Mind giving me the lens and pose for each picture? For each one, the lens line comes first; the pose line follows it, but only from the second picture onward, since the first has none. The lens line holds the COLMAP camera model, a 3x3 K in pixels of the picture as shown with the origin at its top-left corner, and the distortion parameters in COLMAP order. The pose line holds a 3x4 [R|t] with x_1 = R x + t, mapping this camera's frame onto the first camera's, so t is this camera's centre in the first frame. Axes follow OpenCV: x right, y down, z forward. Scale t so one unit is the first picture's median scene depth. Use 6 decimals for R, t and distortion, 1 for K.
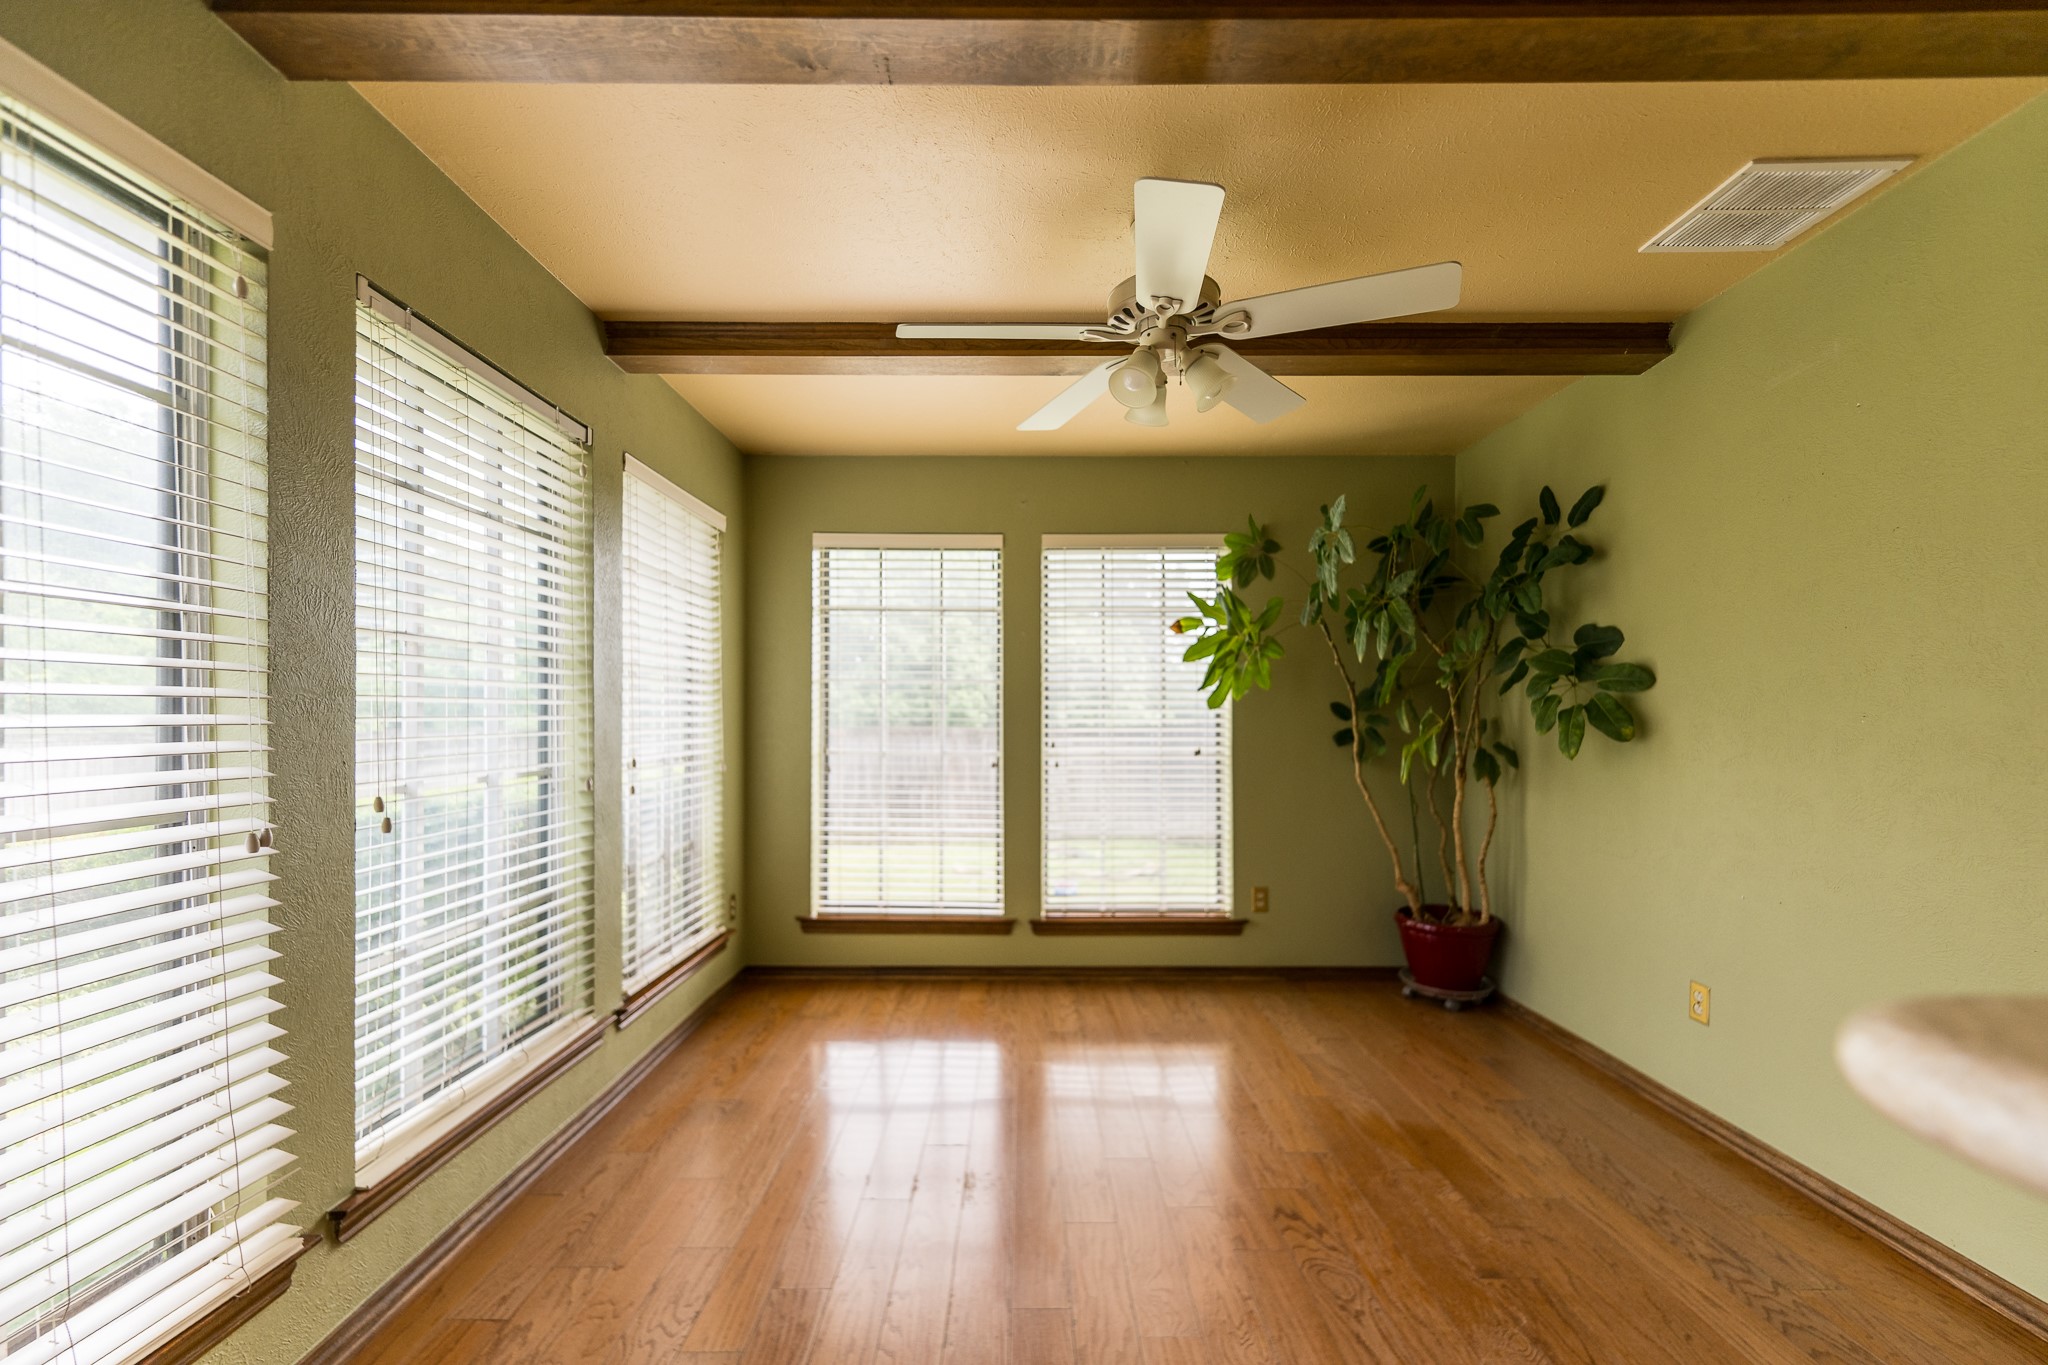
lens RADIAL K [[834.5, 0, 1027.6], [0, 834.5, 729.5], [0, 0, 1]] dist [0.002437, -0.002334]
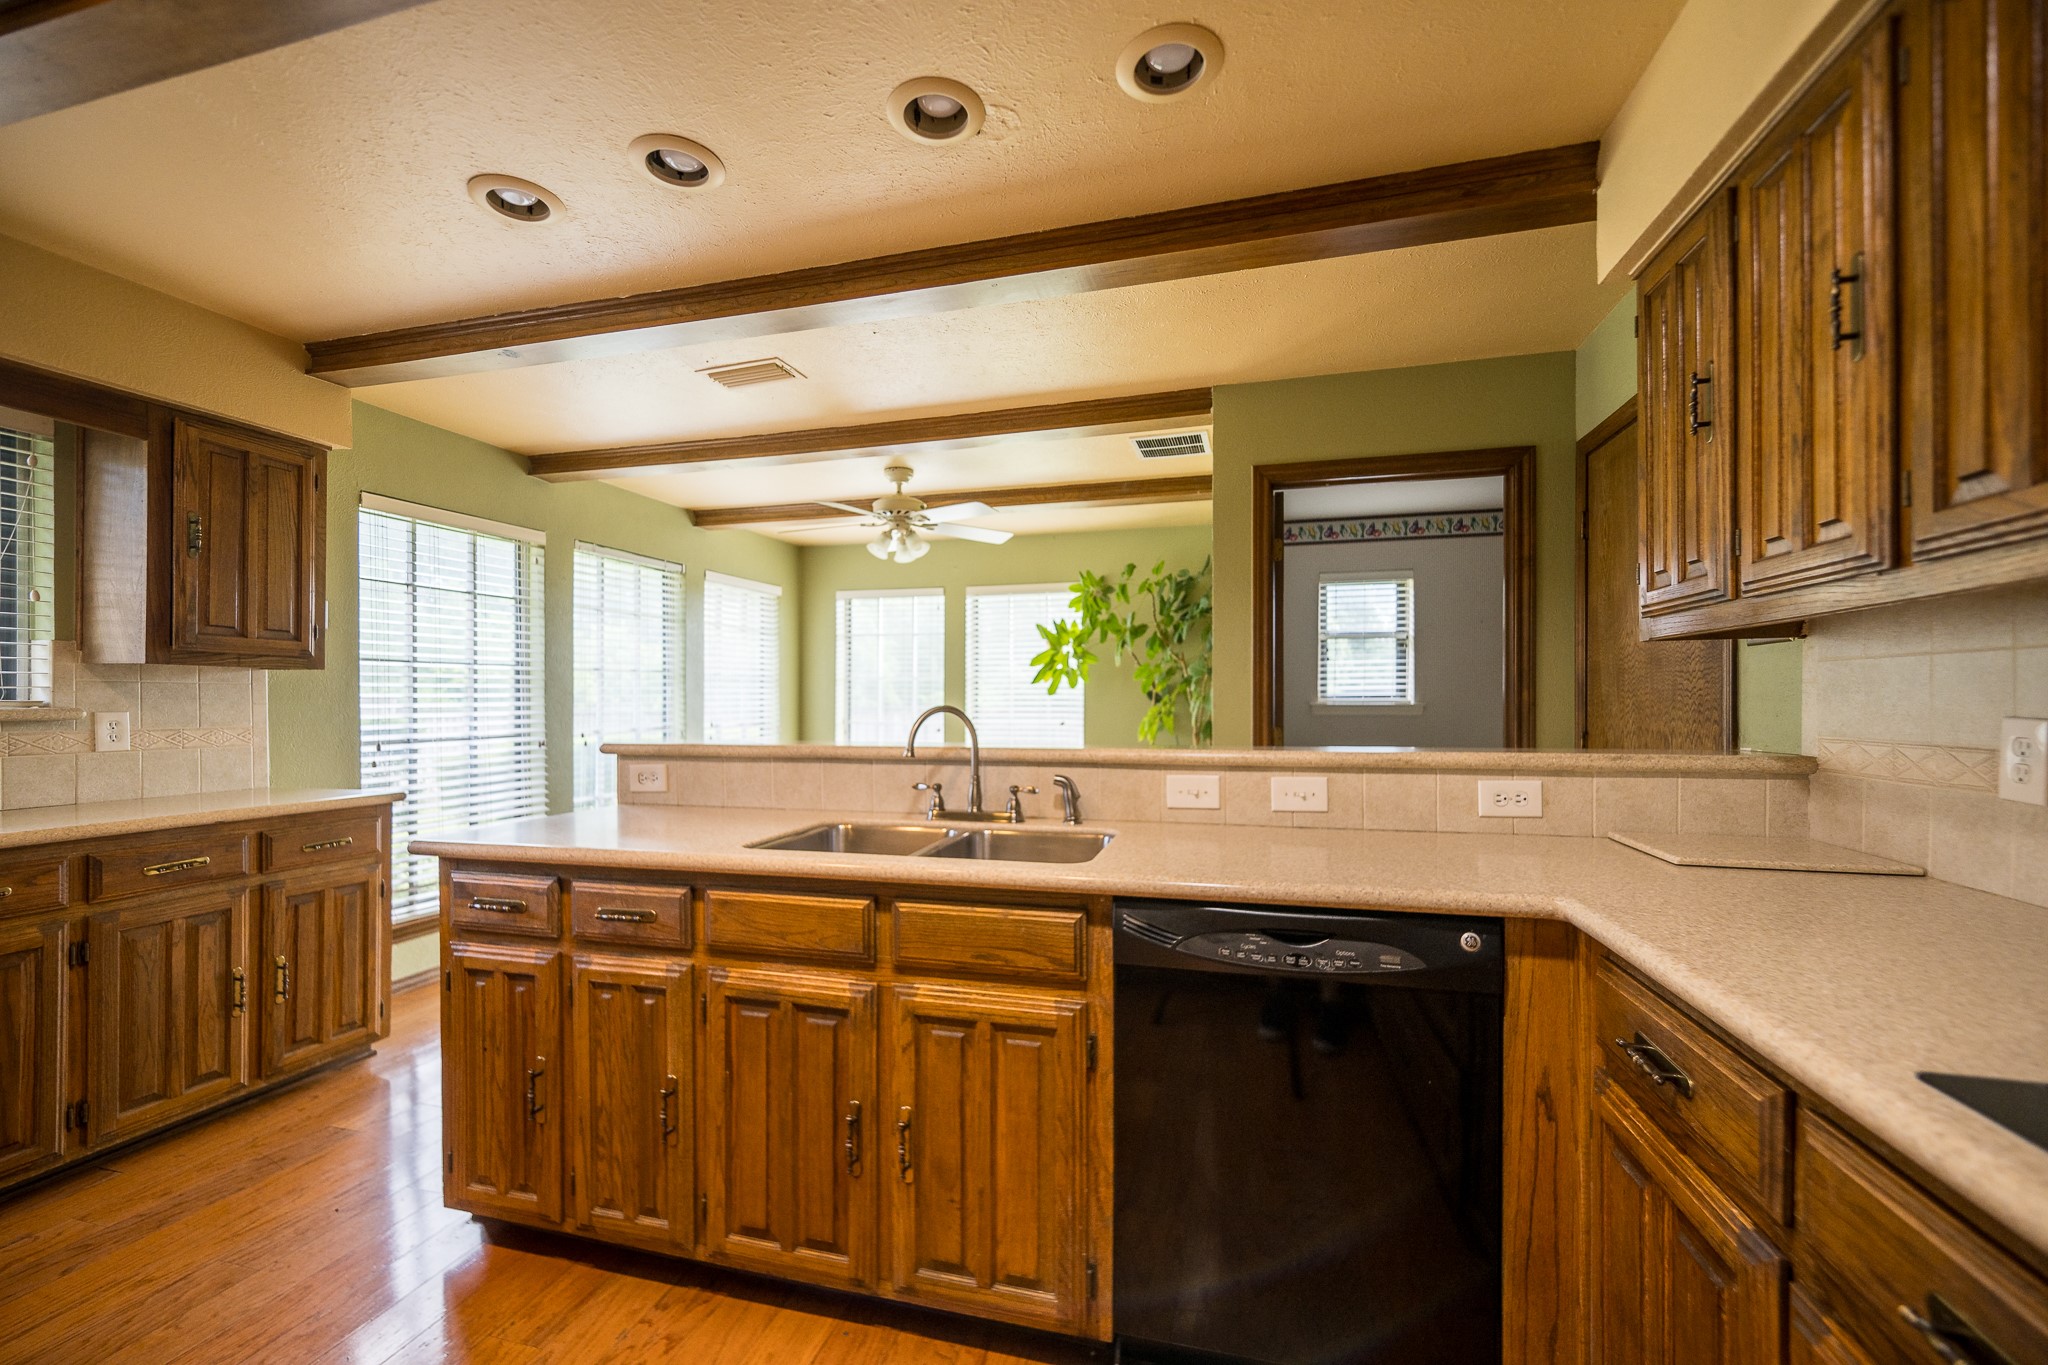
lens RADIAL K [[834.5, 0, 1051.9], [0, 834.5, 708.5], [0, 0, 1]] dist [0.002437, -0.002334]
pose [[0.970470, 0.000402, -0.241220, 0.743829], [-0.000624, 0.999999, -0.000842, 0.002818], [0.241220, 0.000968, 0.970470, -0.690974]]
